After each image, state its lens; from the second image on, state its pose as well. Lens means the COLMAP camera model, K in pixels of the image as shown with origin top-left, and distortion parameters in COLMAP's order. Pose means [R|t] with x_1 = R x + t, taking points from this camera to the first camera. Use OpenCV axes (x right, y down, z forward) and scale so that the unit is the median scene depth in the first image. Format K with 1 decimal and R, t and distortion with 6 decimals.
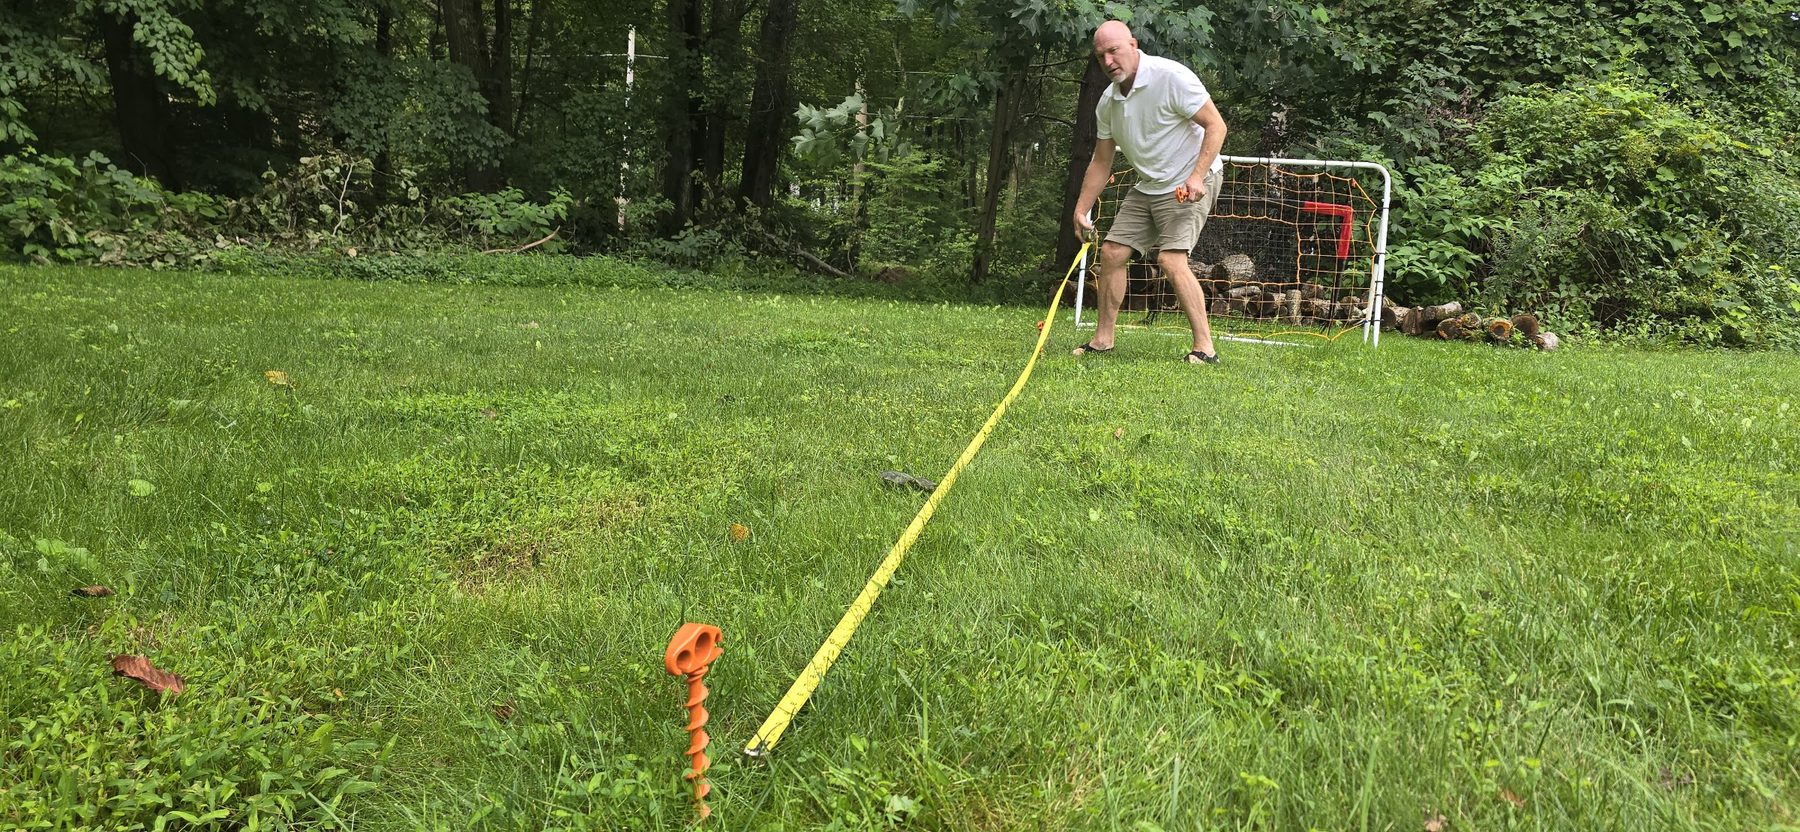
lens RADIAL K [[1147.5, 0, 894.4], [0, 1147.5, 410.8], [0, 0, 1]] dist [0.009189, 0.001601]
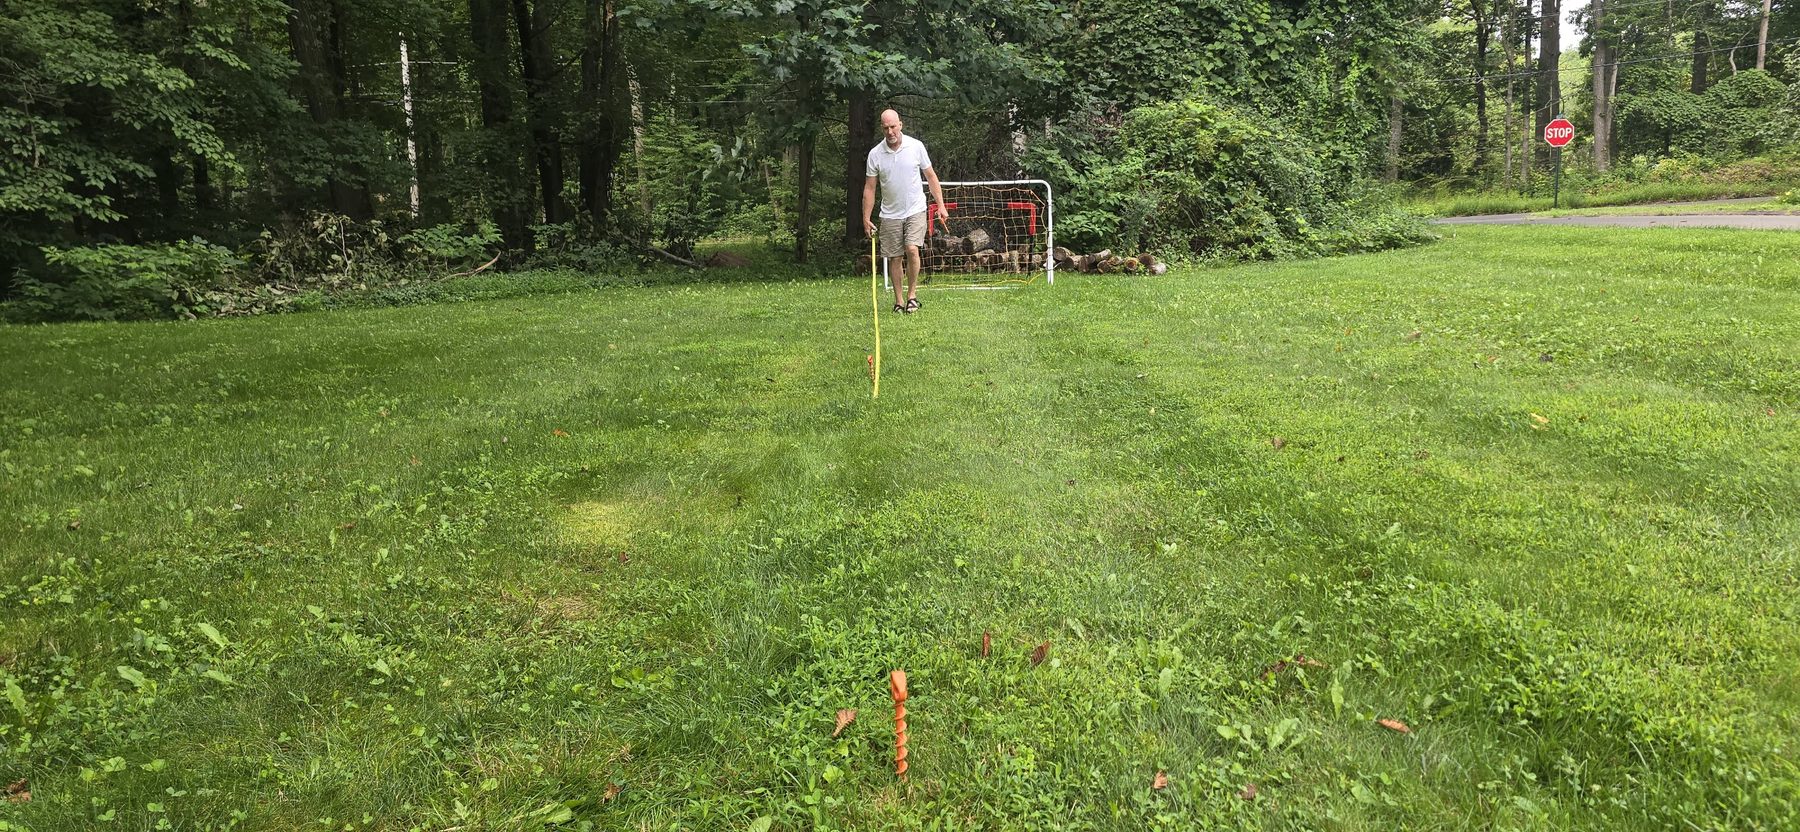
lens RADIAL K [[1225.3, 0, 897.4], [0, 1225.3, 427.1], [0, 0, 1]] dist [0.059828, -0.046466]
pose [[0.975709, -0.123254, 0.181107, -0.138333], [0.115233, 0.991858, 0.054208, 0.024628], [-0.186314, -0.032021, 0.981968, -0.620348]]
